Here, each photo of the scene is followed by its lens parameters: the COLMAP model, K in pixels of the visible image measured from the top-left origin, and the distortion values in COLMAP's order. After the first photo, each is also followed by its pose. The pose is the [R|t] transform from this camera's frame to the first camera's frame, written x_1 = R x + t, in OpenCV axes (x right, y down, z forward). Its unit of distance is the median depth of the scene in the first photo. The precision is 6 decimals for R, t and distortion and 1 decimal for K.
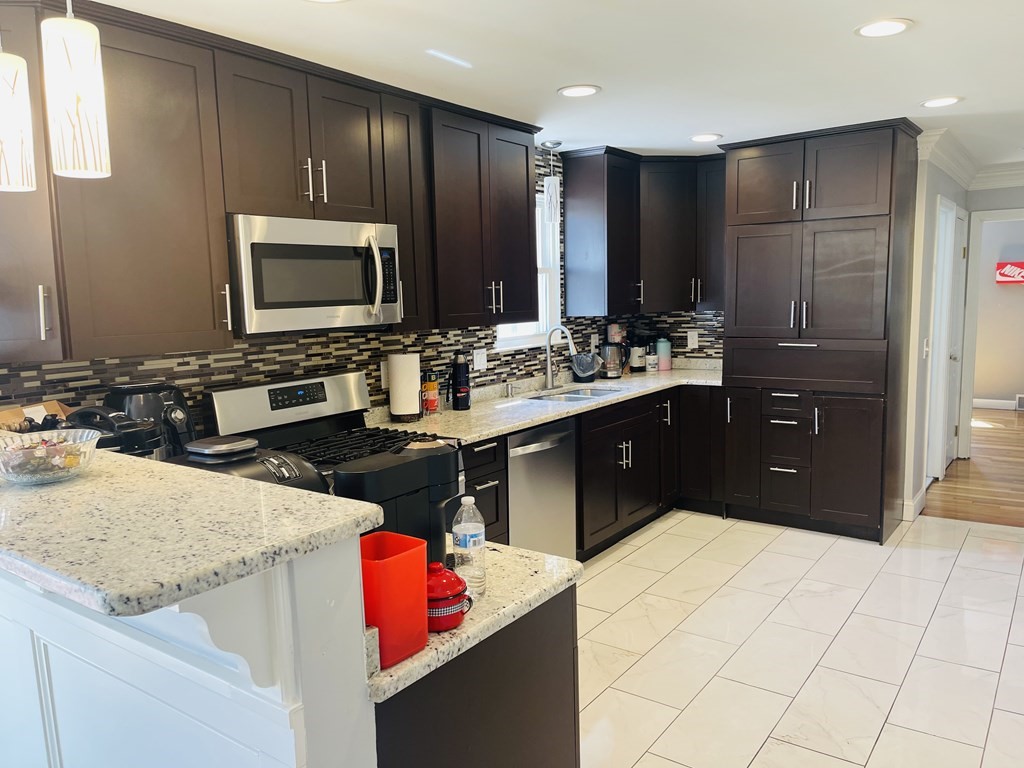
lens RADIAL K [[768.6, 0, 511.1], [0, 768.6, 385.6], [0, 0, 1]] dist [0.055252, -0.069469]
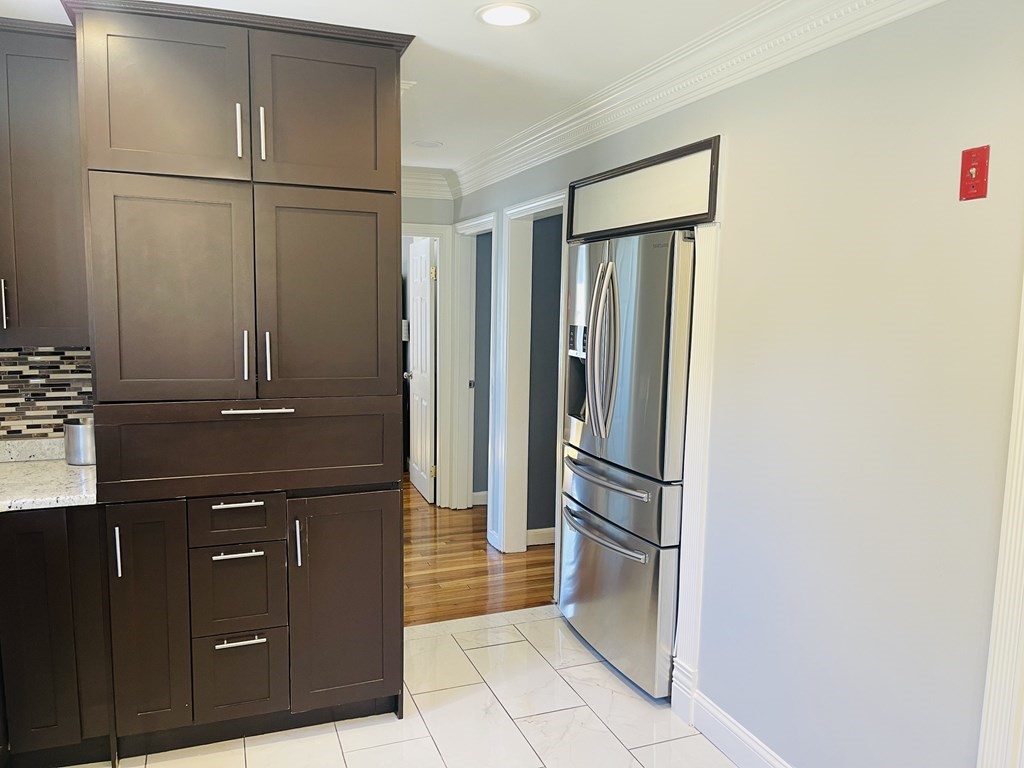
lens RADIAL K [[768.6, 0, 513.3], [0, 768.6, 394.2], [0, 0, 1]] dist [0.055252, -0.069469]
pose [[0.544634, -0.065361, 0.836123, 0.017926], [0.073939, 0.996819, 0.029761, -0.081801], [-0.835408, 0.045613, 0.547734, 0.668287]]
